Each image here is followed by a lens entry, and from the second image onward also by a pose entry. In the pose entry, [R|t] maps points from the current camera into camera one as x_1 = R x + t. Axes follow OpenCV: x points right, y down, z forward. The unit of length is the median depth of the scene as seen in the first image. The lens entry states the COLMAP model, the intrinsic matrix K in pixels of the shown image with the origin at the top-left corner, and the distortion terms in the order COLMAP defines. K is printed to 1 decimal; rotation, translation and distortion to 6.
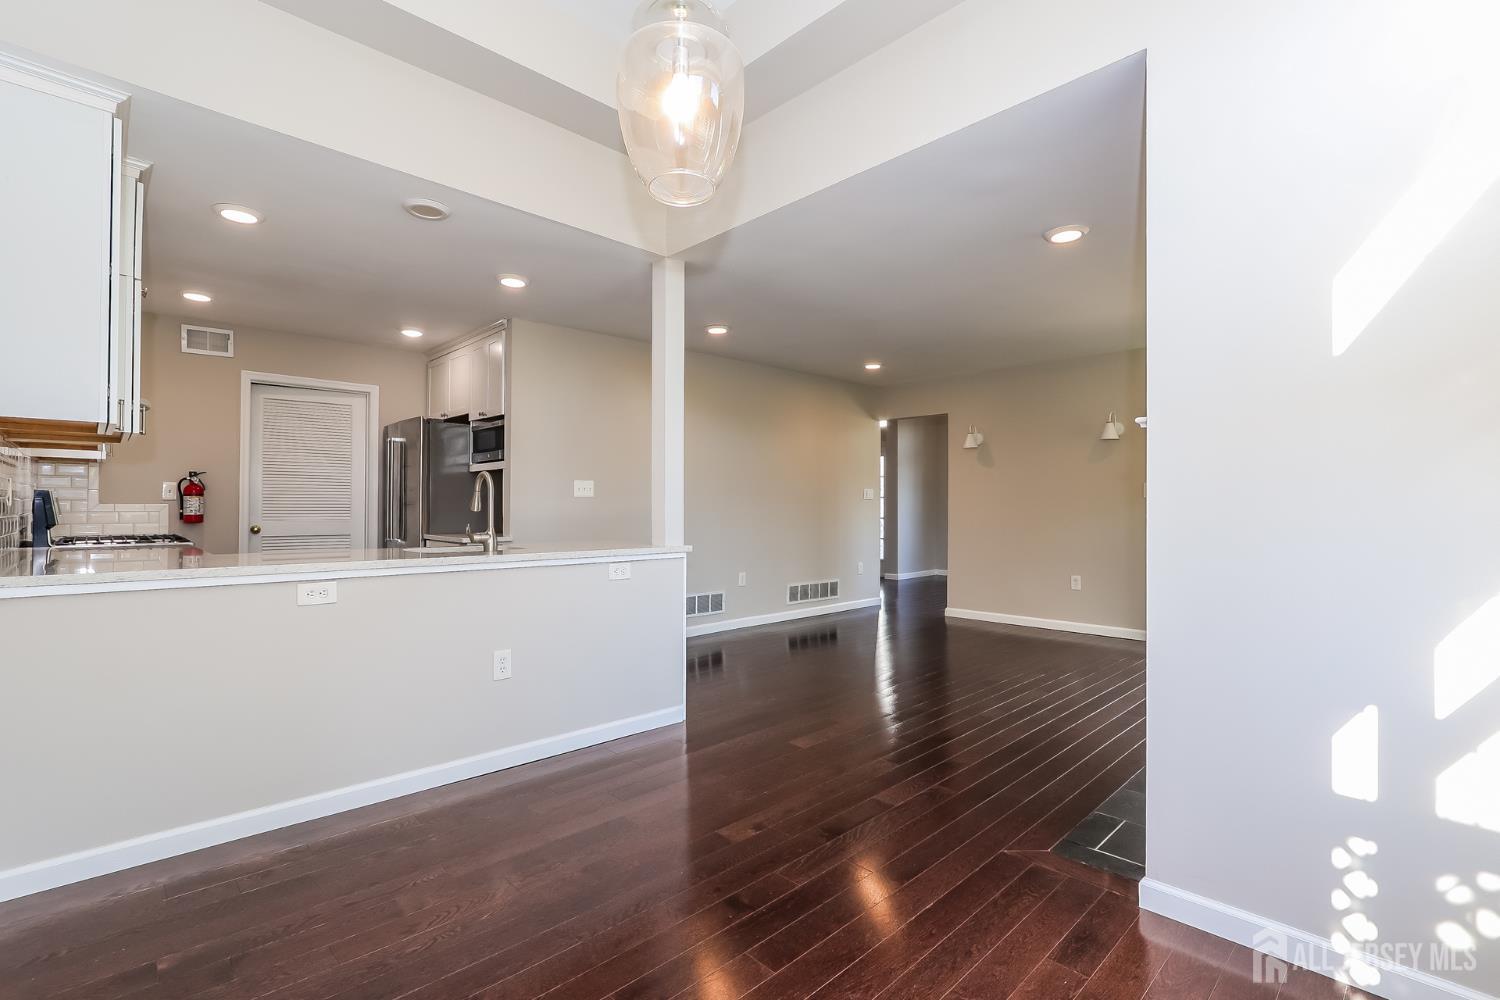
lens RADIAL K [[689.4, 0, 750.0], [0, 689.4, 500.0], [0, 0, 1]] dist [-0.002820, 0.000229]
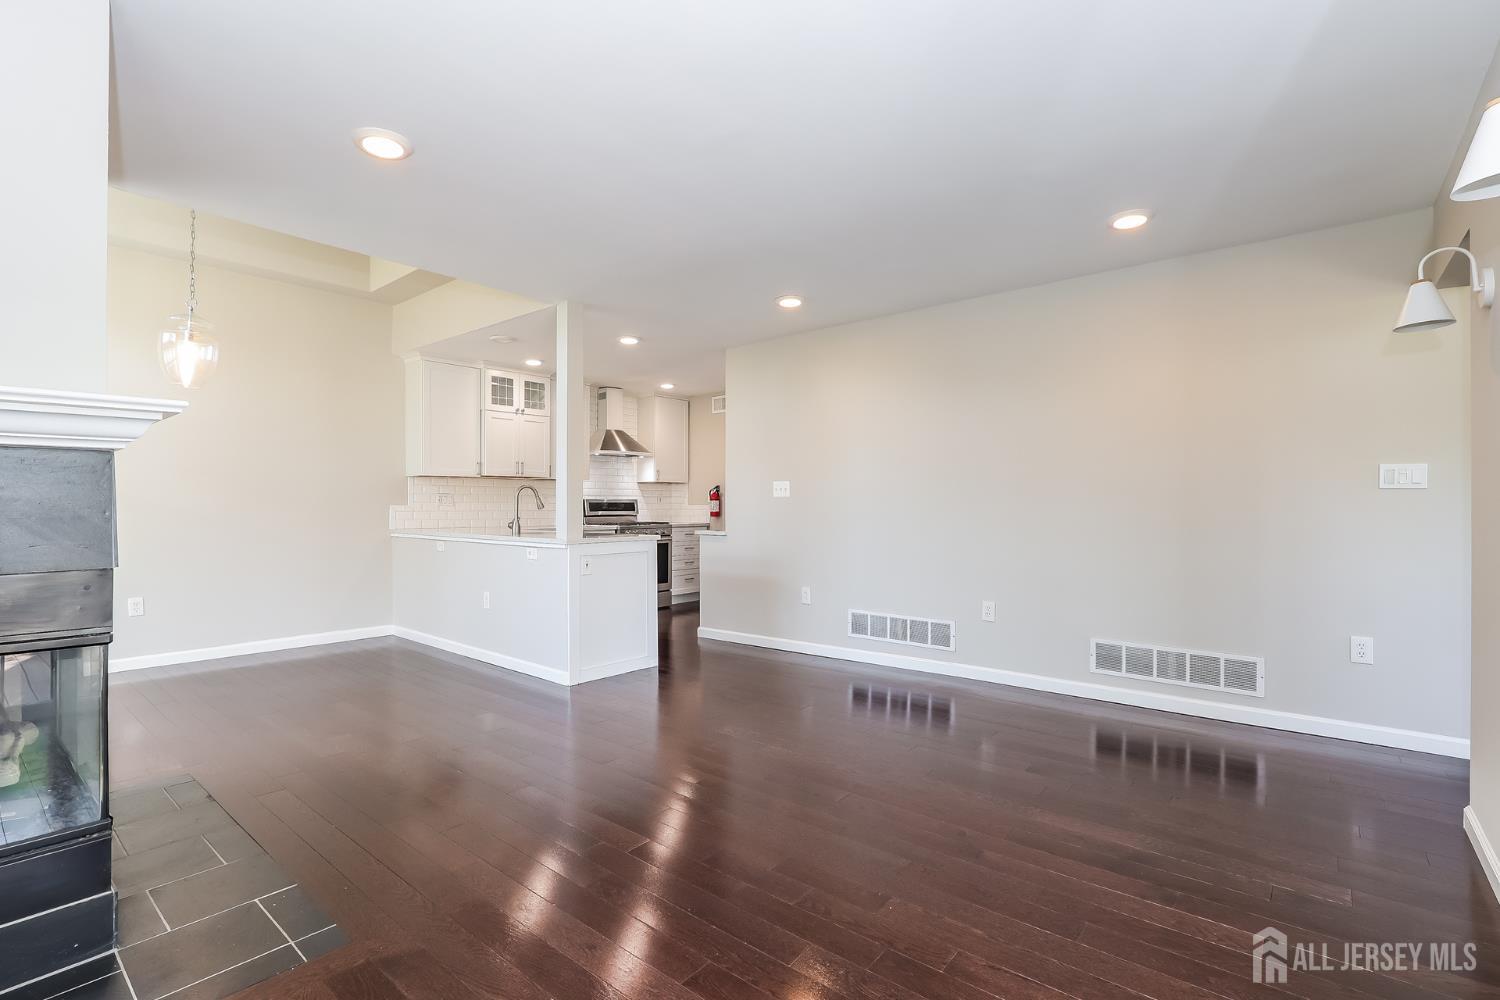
lens RADIAL K [[695.0, 0, 750.0], [0, 695.0, 500.0], [0, 0, 1]] dist [-0.018450, -0.000038]
pose [[0.096799, -0.009992, -0.995254, 0.808156], [0.009106, 0.999917, -0.009153, 0.009262], [0.995262, -0.008177, 0.096882, 0.856894]]
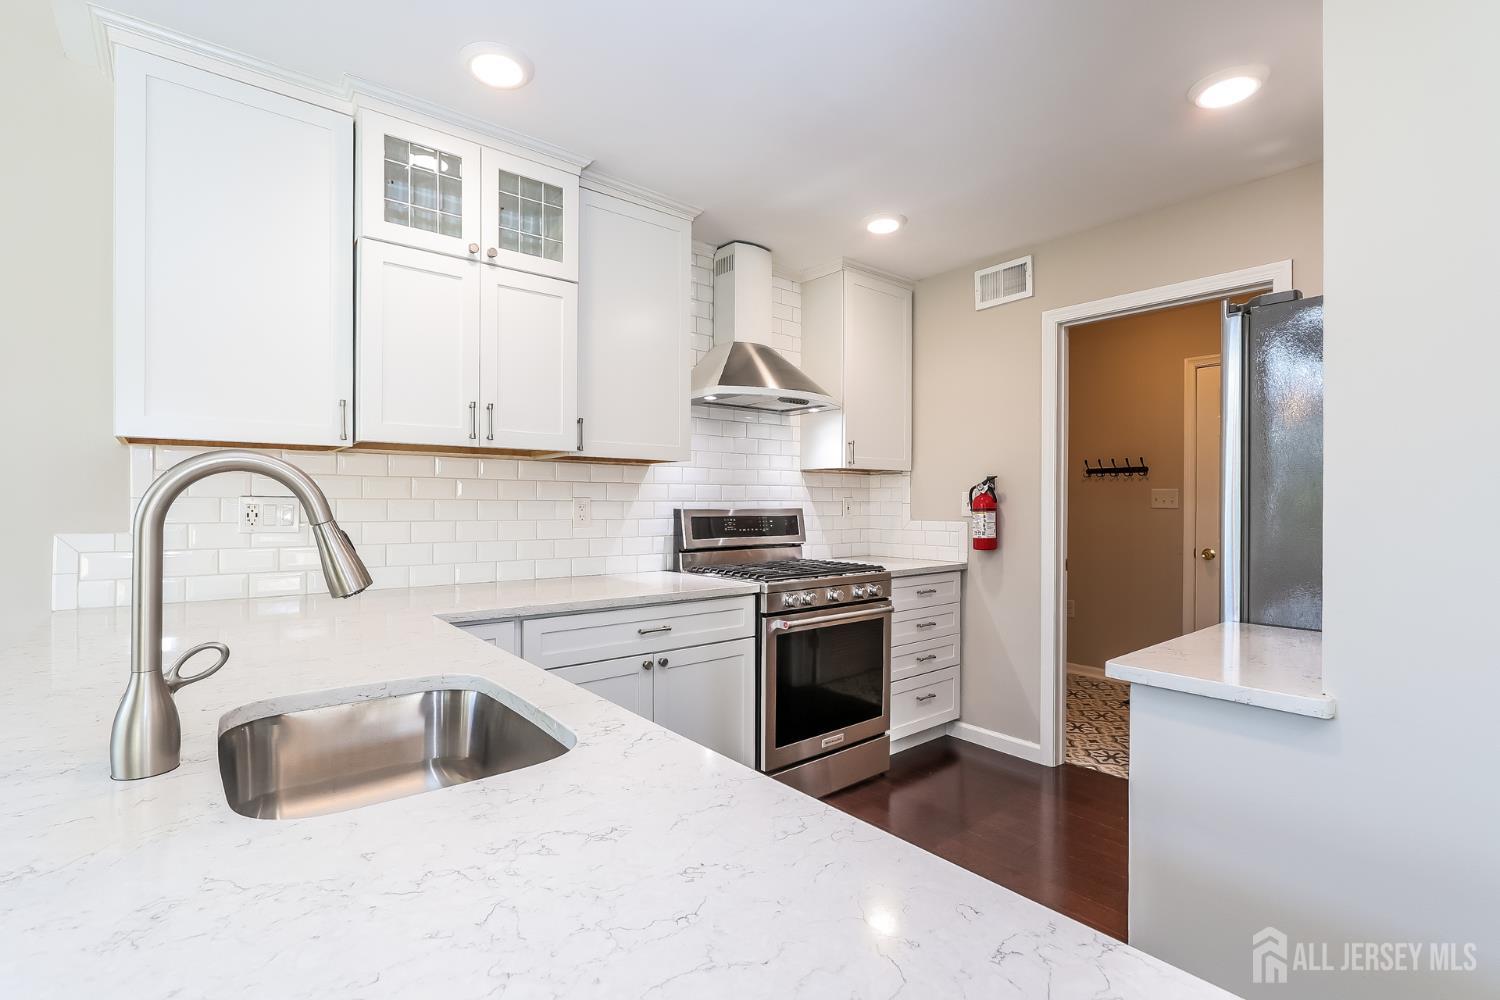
lens RADIAL K [[695.0, 0, 750.0], [0, 695.0, 500.0], [0, 0, 1]] dist [-0.018450, -0.000038]
pose [[-0.086658, -0.007053, -0.996213, -0.079745], [0.005141, 0.999958, -0.007527, -0.011899], [0.996225, -0.005774, -0.086618, 0.764348]]
